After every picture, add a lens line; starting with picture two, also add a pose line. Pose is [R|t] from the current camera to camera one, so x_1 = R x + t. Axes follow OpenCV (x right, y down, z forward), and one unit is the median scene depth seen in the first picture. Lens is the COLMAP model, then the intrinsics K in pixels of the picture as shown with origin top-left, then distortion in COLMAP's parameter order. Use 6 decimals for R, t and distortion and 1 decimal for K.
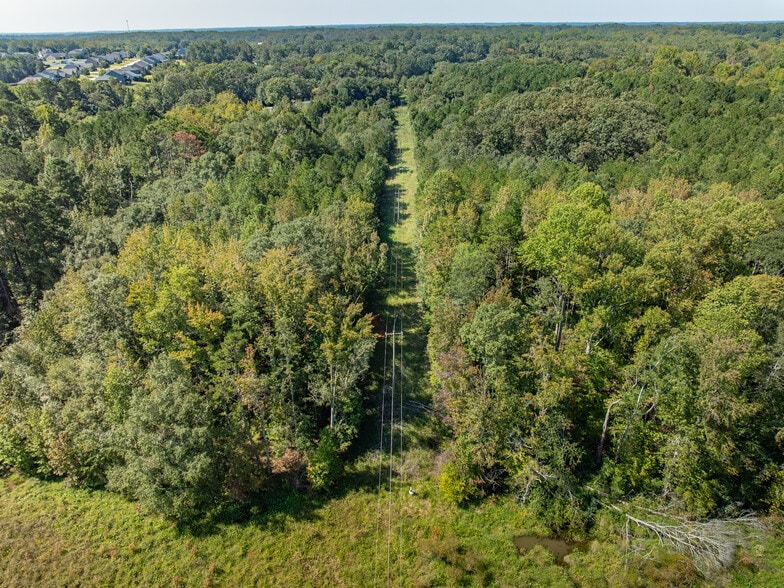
lens RADIAL K [[556.9, 0, 393.4], [0, 556.9, 292.2], [0, 0, 1]] dist [-0.049755, 0.018231]
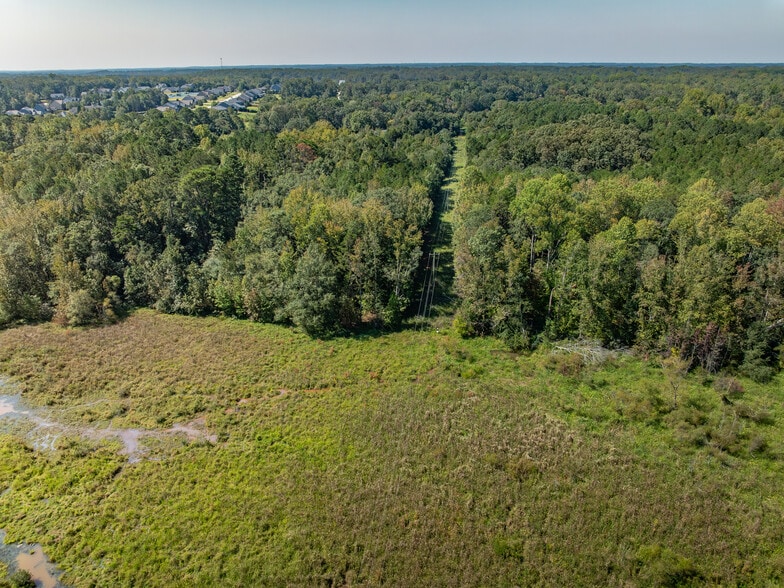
lens RADIAL K [[556.9, 0, 391.4], [0, 556.9, 297.1], [0, 0, 1]] dist [-0.049755, 0.018231]
pose [[0.992173, 0.053090, -0.113026, 0.039968], [-0.058795, 0.997127, -0.047756, 0.168745], [0.110166, 0.054028, 0.992444, -0.406593]]
